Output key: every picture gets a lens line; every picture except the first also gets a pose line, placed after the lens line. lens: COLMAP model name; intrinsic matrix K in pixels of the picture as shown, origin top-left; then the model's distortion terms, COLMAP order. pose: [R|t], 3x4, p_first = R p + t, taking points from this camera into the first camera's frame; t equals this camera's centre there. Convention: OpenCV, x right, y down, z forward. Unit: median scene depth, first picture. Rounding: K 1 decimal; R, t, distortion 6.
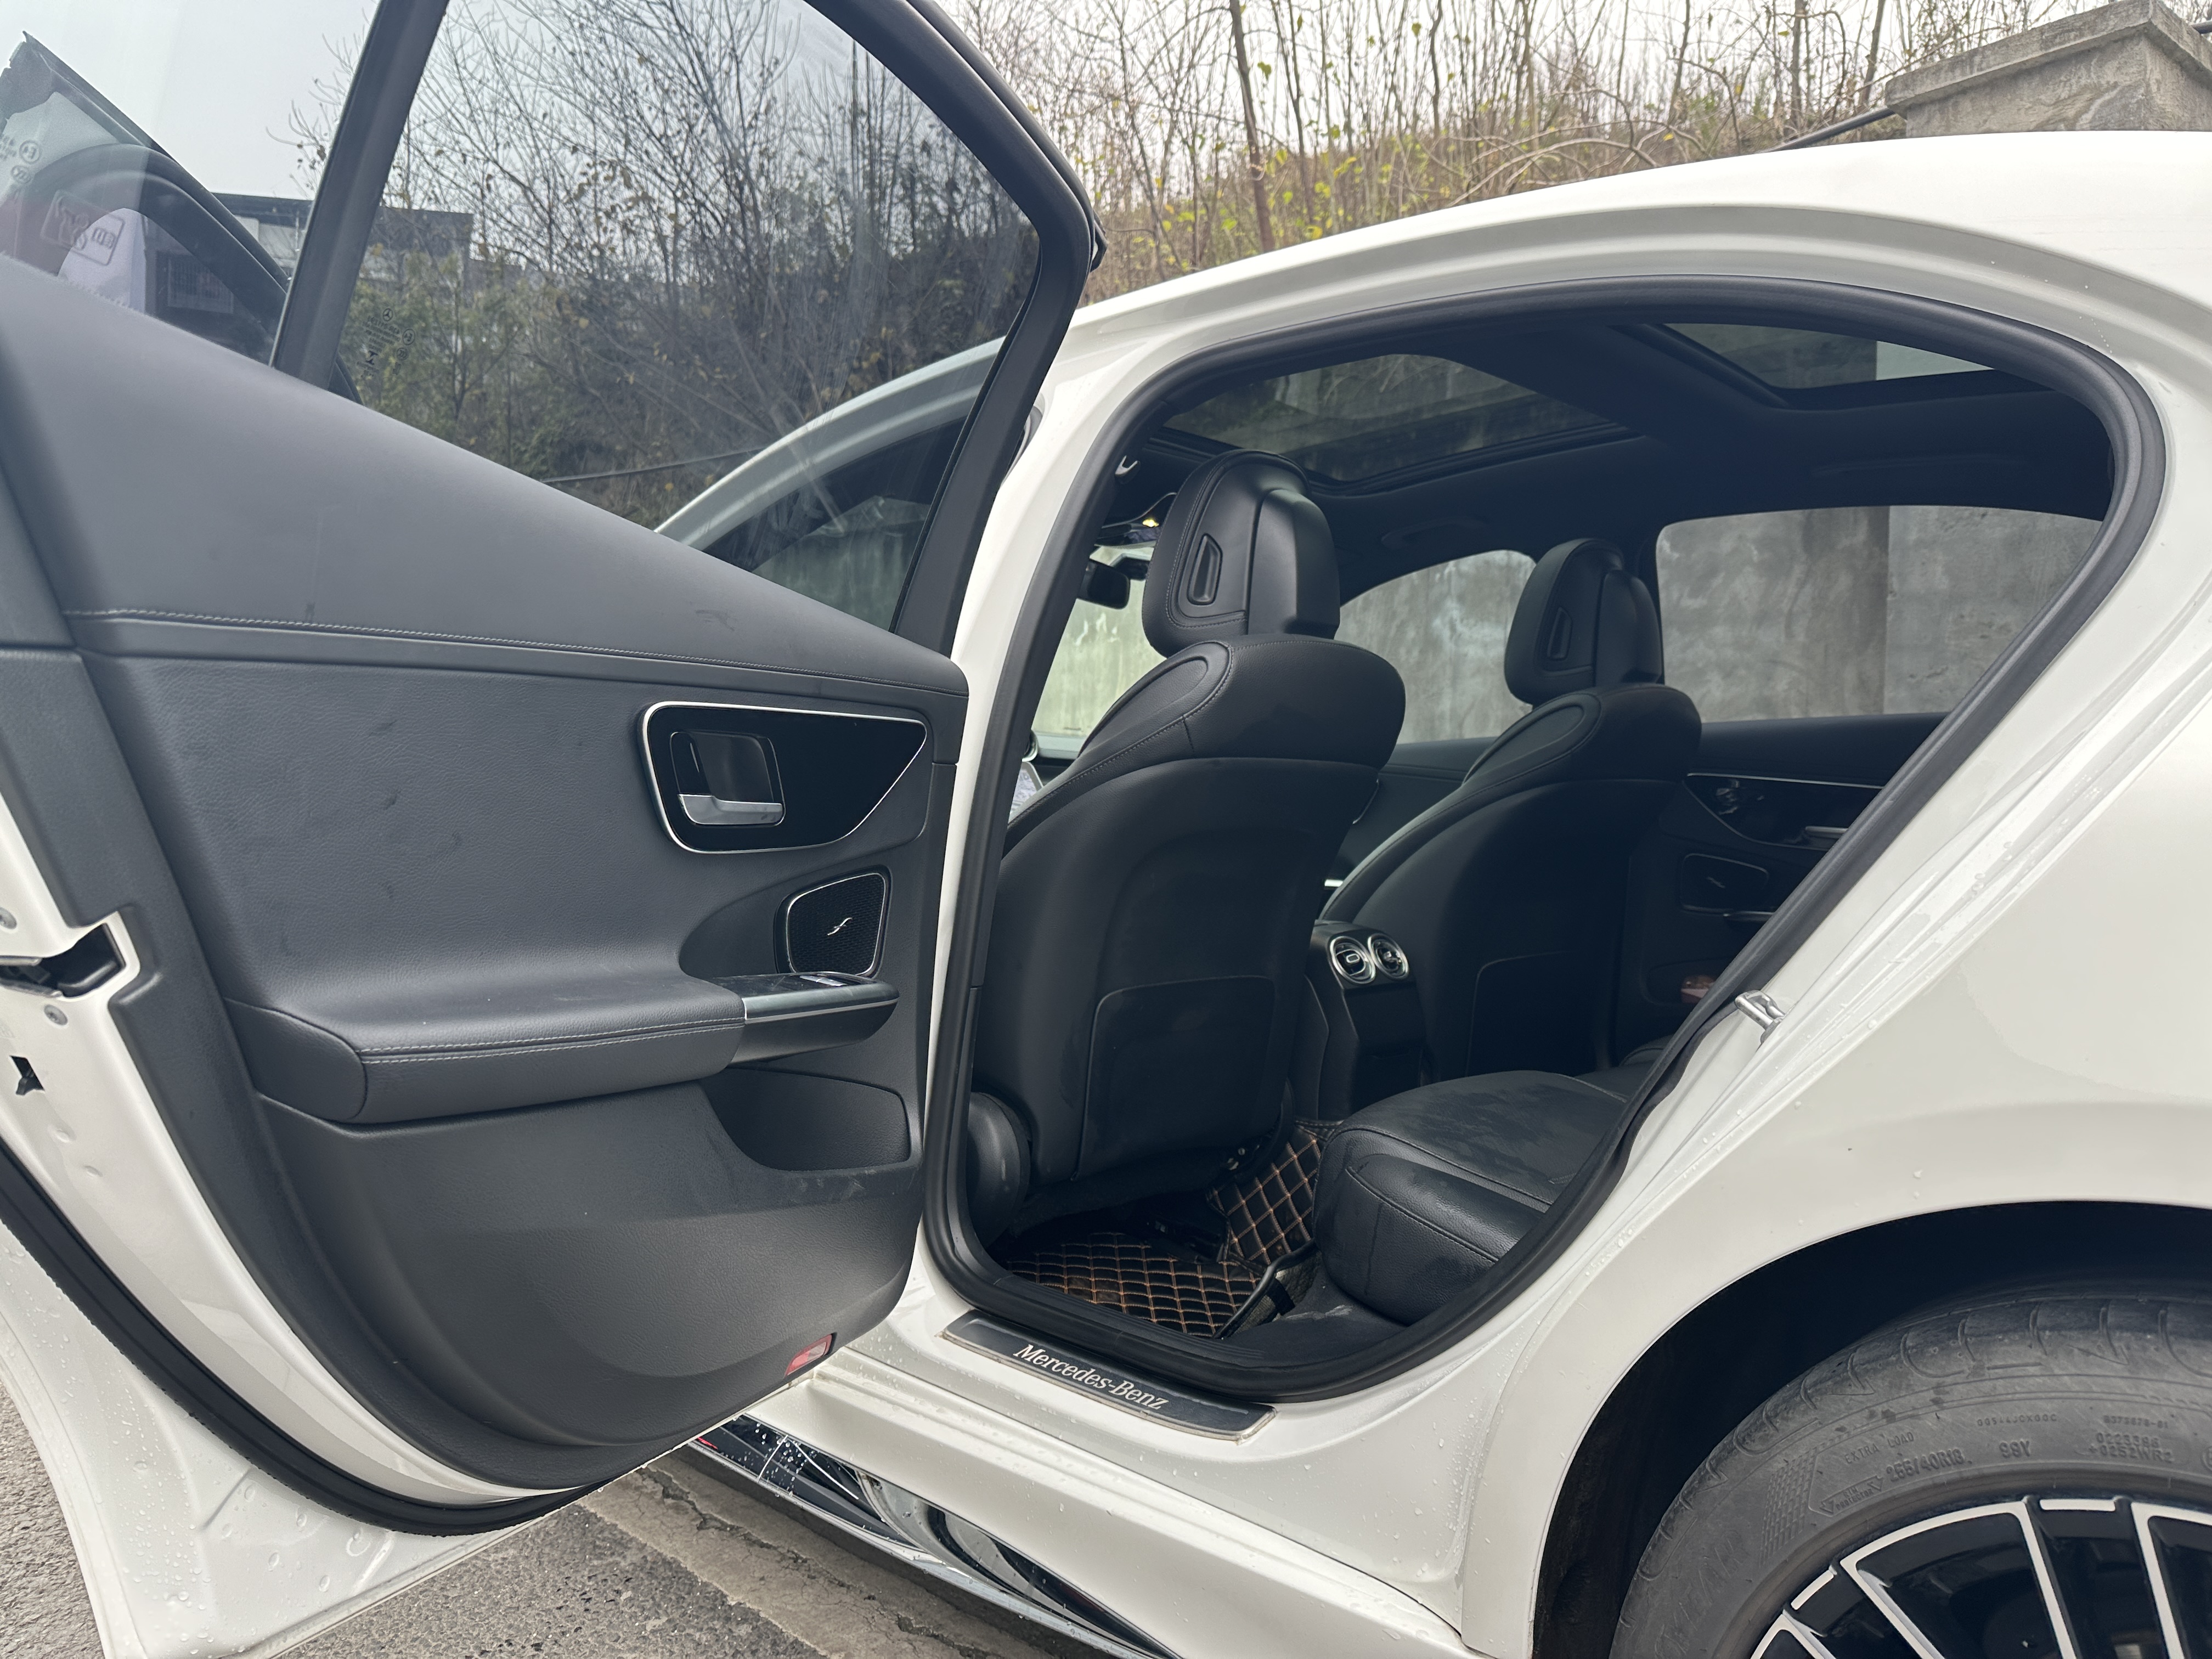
lens RADIAL K [[1553.5, 0, 1072.0], [0, 1553.5, 825.7], [0, 0, 1]] dist [0.040735, -0.059943]
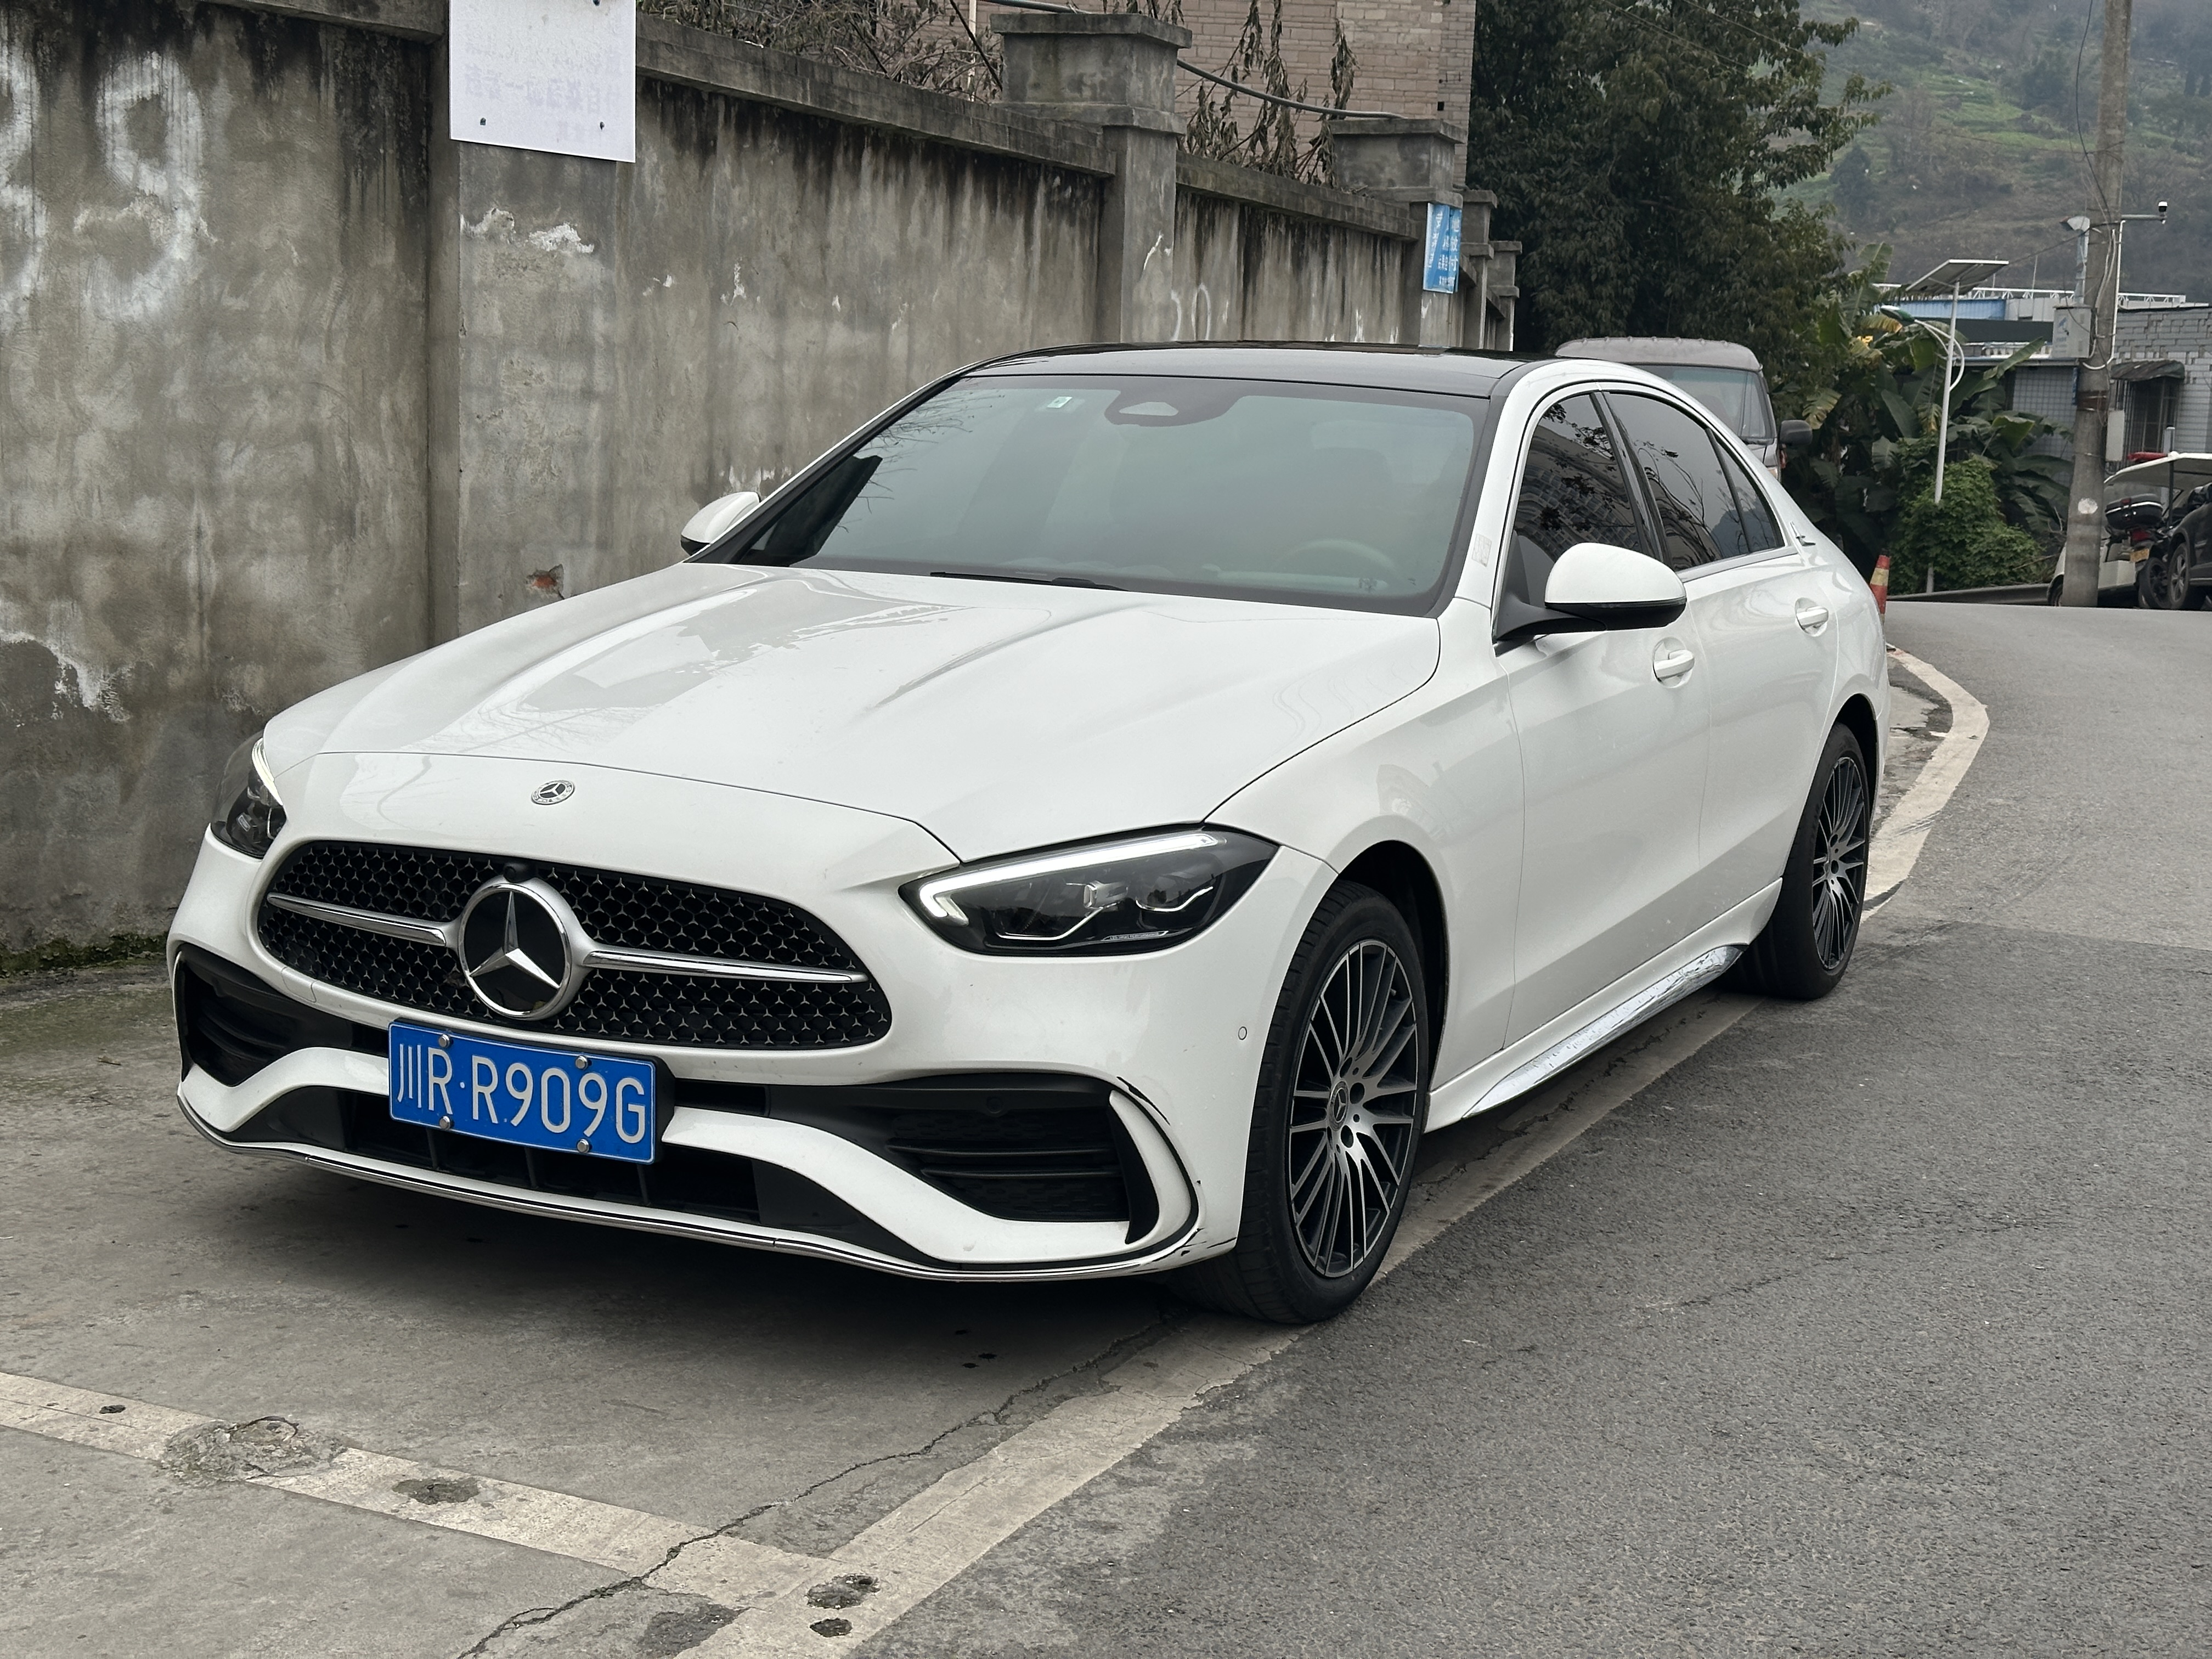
lens RADIAL K [[3062.0, 0, 1141.2], [0, 3062.0, 801.7], [0, 0, 1]] dist [0.112214, 0.000000]
pose [[-0.327080, -0.155760, 0.932072, -1.335952], [-0.023056, 0.987344, 0.156906, -0.152320], [-0.944715, 0.029831, -0.326531, 1.104258]]
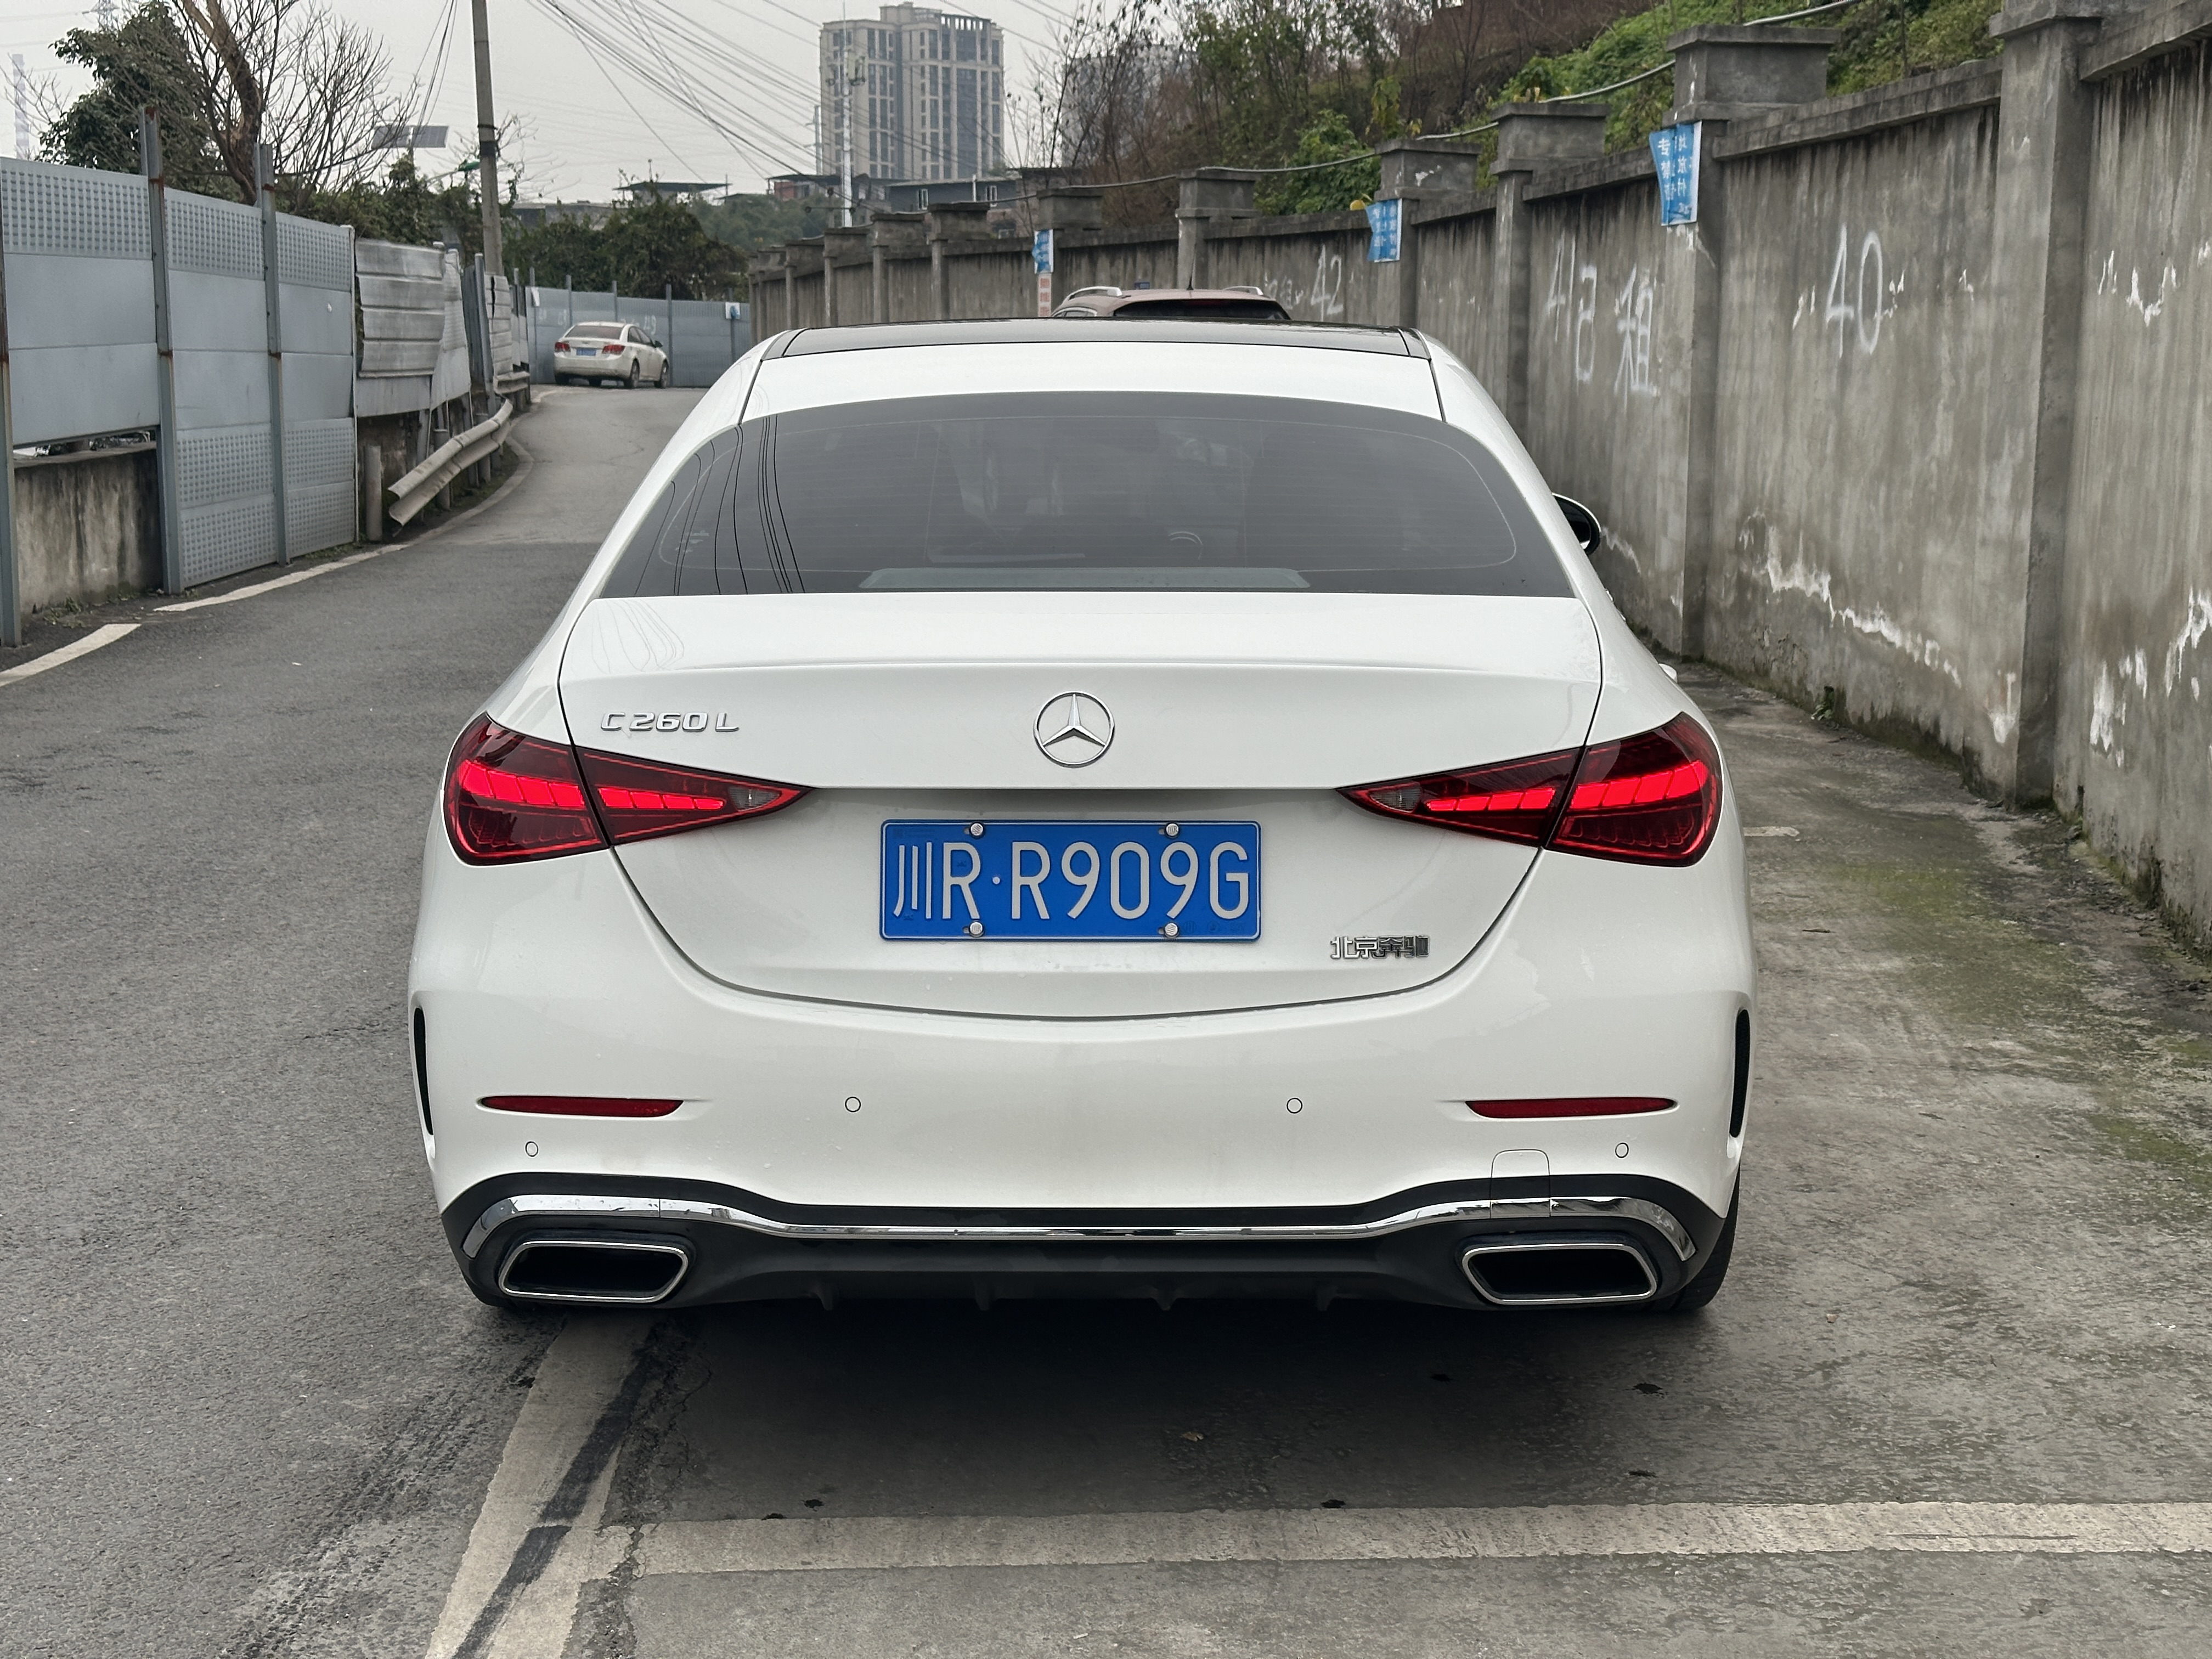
lens RADIAL K [[3062.0, 0, 1102.9], [0, 3062.0, 822.1], [0, 0, 1]] dist [0.112214, 0.000000]
pose [[0.698896, 0.098133, -0.708459, 1.053049], [-0.006150, 0.991330, 0.131249, -0.098167], [0.715197, -0.087373, 0.693440, -0.419271]]
